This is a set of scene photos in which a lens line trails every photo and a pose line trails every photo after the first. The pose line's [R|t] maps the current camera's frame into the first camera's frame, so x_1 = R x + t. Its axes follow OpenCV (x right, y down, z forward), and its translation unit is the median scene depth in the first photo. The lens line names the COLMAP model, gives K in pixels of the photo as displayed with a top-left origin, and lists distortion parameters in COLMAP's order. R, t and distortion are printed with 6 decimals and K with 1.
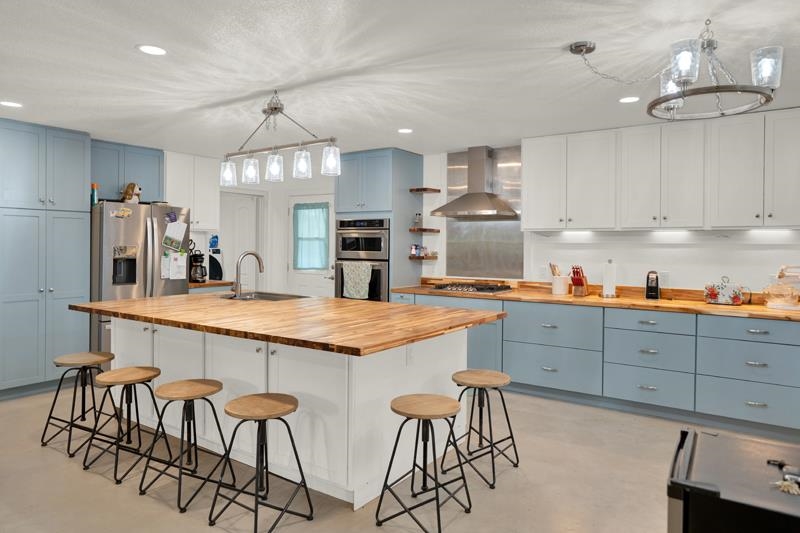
lens RADIAL K [[527.0, 0, 403.0], [0, 527.0, 245.3], [0, 0, 1]] dist [-0.005179, -0.000681]
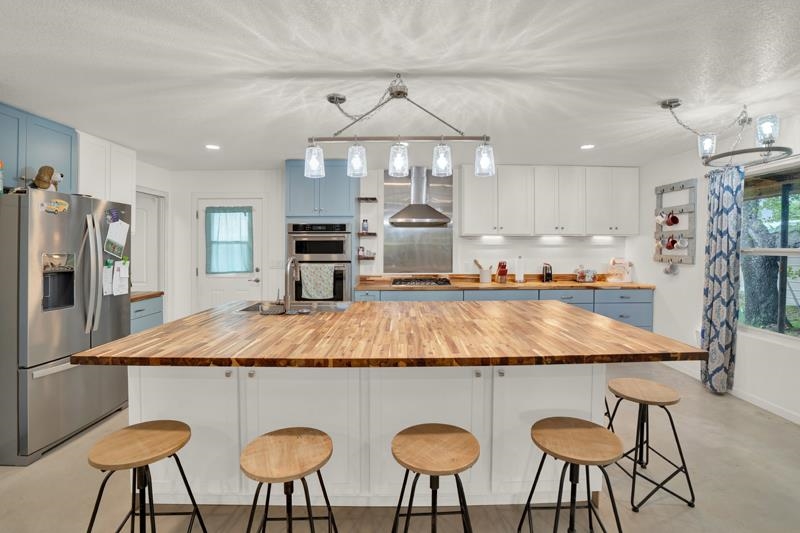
lens RADIAL K [[364.6, 0, 401.6], [0, 364.6, 250.2], [0, 0, 1]] dist [-0.053891, 0.000568]
pose [[0.817441, -0.015689, 0.575799, -0.411736], [0.009085, 0.999856, 0.014345, -0.005813], [-0.575941, -0.006495, 0.817465, 0.352121]]
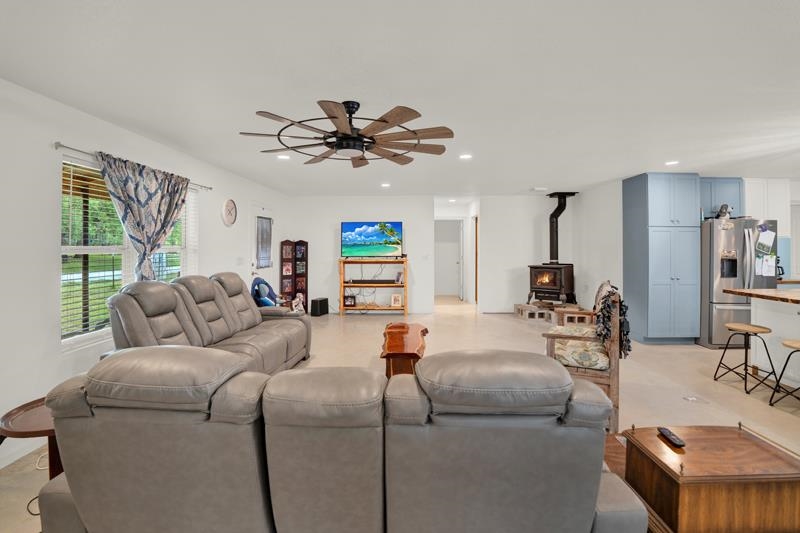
lens RADIAL K [[374.4, 0, 408.0], [0, 374.4, 240.3], [0, 0, 1]] dist [-0.030550, 0.000399]
pose [[0.580879, -0.015858, -0.813835, -0.229989], [-0.001089, 0.999794, -0.020259, -0.003959], [0.813989, 0.012654, 0.580743, -0.247594]]
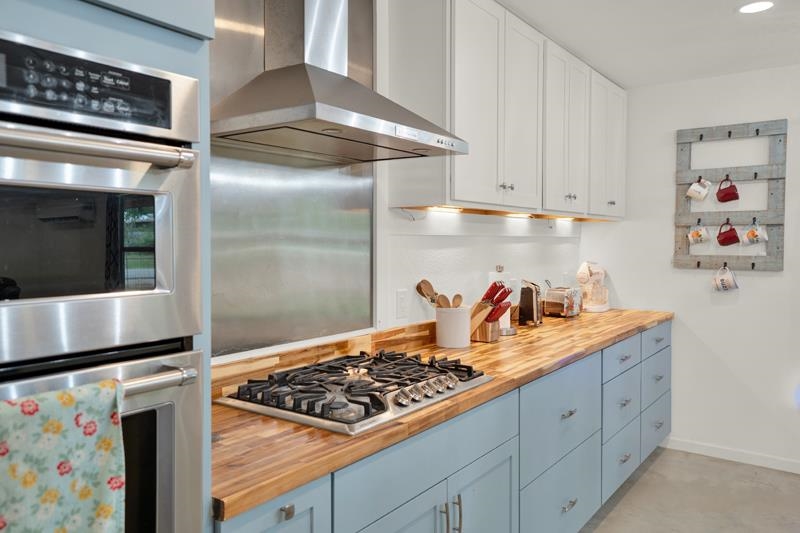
lens RADIAL K [[625.8, 0, 400.3], [0, 625.8, 250.9], [0, 0, 1]] dist [-0.040487, -0.001331]
pose [[0.020446, -0.025932, 0.999455, -0.239952], [0.000909, 0.999664, 0.025919, -0.003873], [-0.999791, 0.000379, 0.020463, 1.020151]]
